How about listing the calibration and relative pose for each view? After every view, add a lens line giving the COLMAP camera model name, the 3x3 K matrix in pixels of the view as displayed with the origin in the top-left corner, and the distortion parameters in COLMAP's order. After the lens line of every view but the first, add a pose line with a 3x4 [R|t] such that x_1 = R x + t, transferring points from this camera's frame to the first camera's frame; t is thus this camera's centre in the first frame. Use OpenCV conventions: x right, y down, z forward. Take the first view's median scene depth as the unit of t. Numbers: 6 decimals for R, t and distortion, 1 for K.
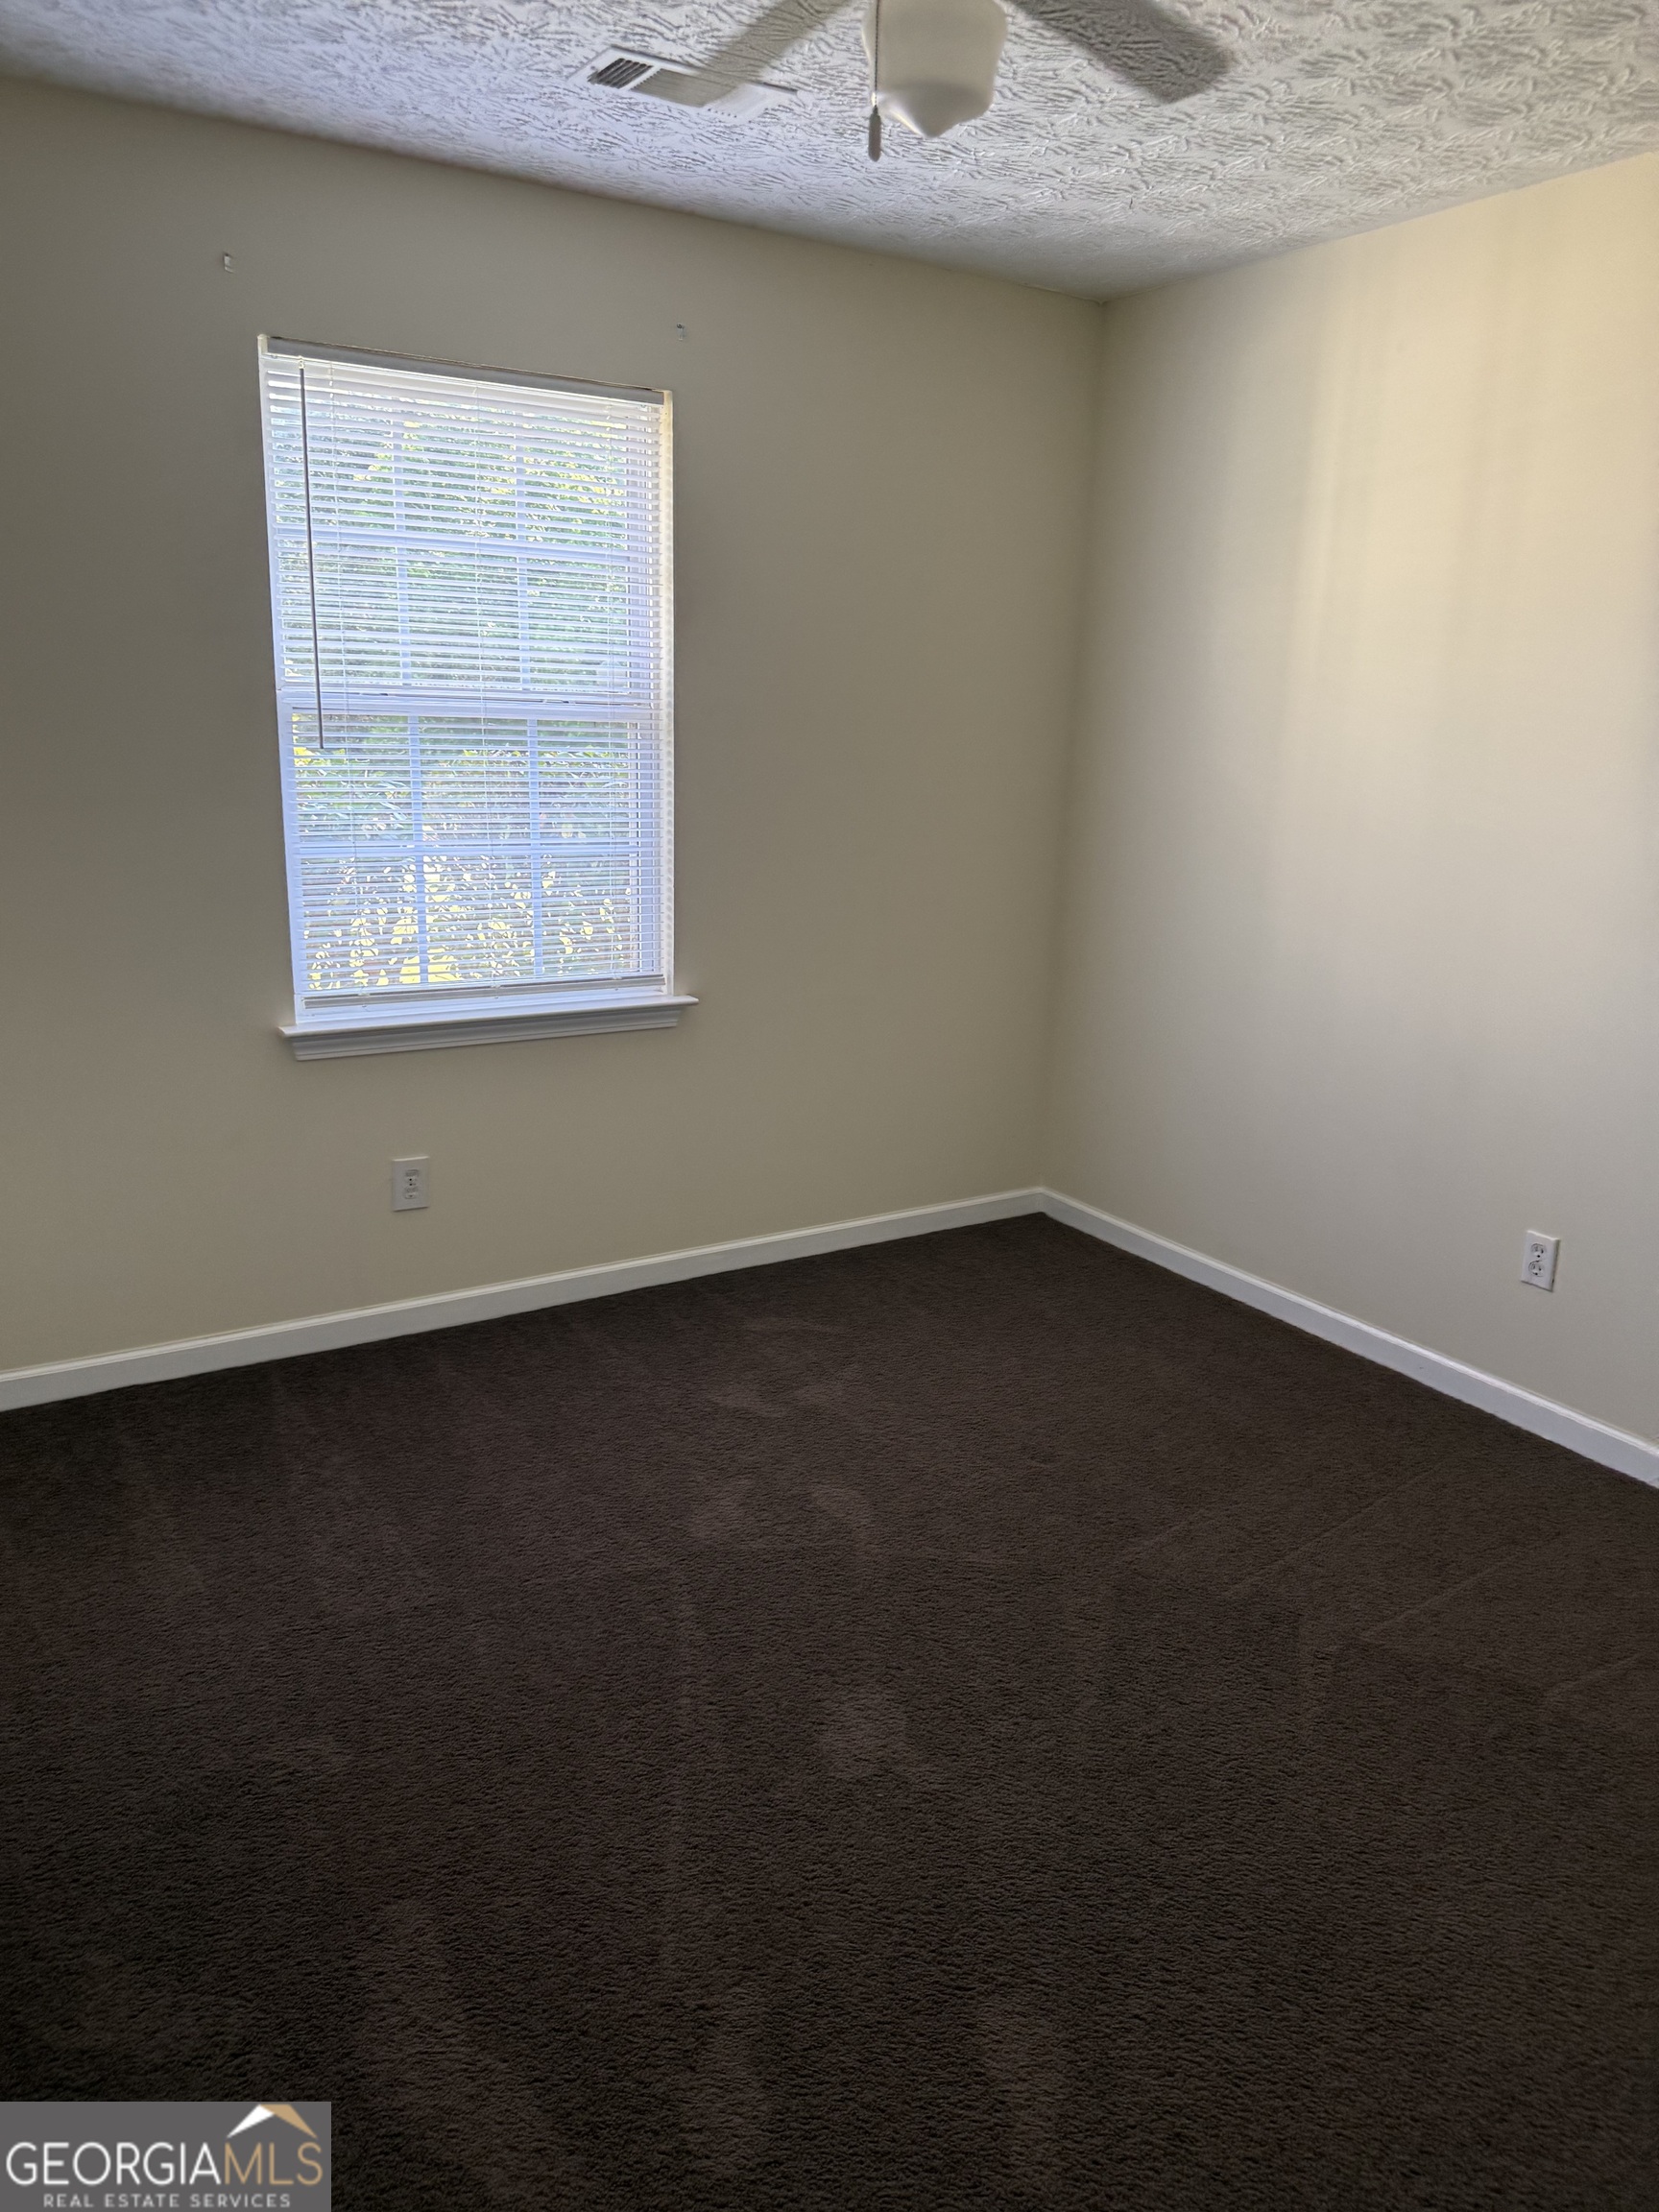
lens RADIAL K [[1590.0, 0, 829.5], [0, 1590.0, 1106.0], [0, 0, 1]] dist [-0.006547, 0.005414]
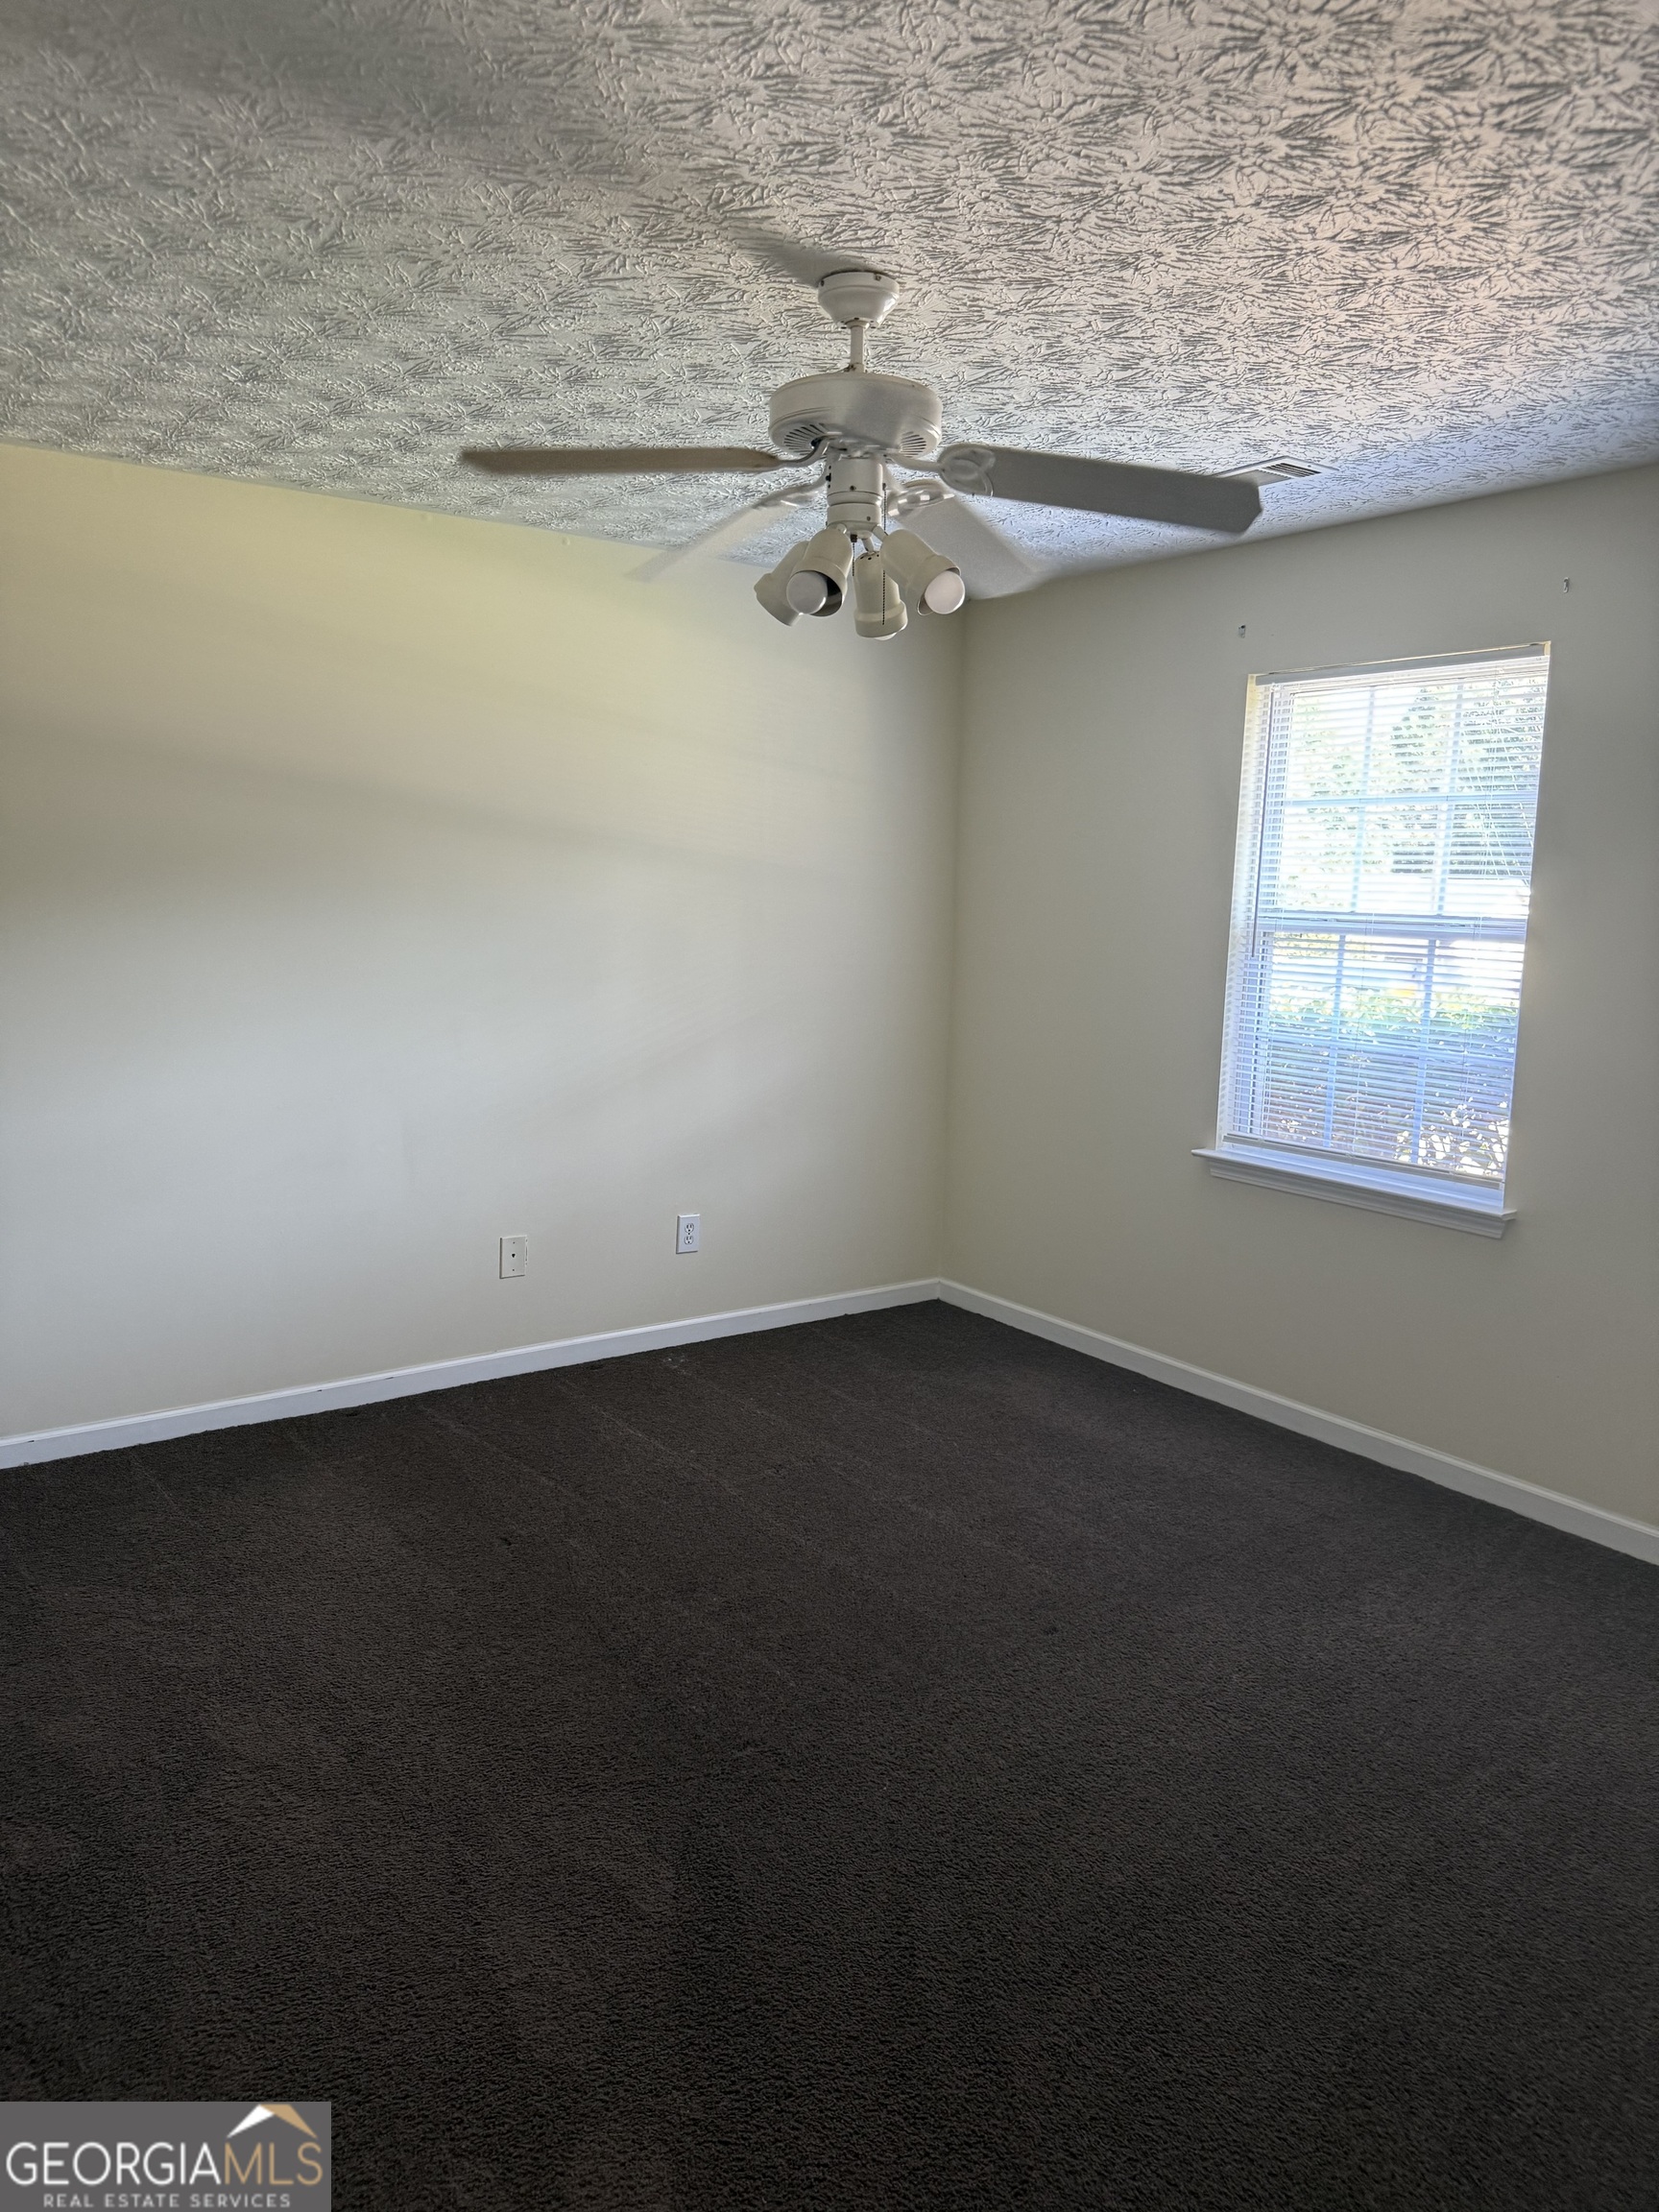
lens RADIAL K [[1590.0, 0, 829.5], [0, 1590.0, 1106.0], [0, 0, 1]] dist [-0.006547, 0.005414]
pose [[0.062752, 0.117827, -0.991049, 0.977750], [-0.259156, 0.960868, 0.097830, -0.133037], [0.963795, 0.250697, 0.090832, 0.529232]]
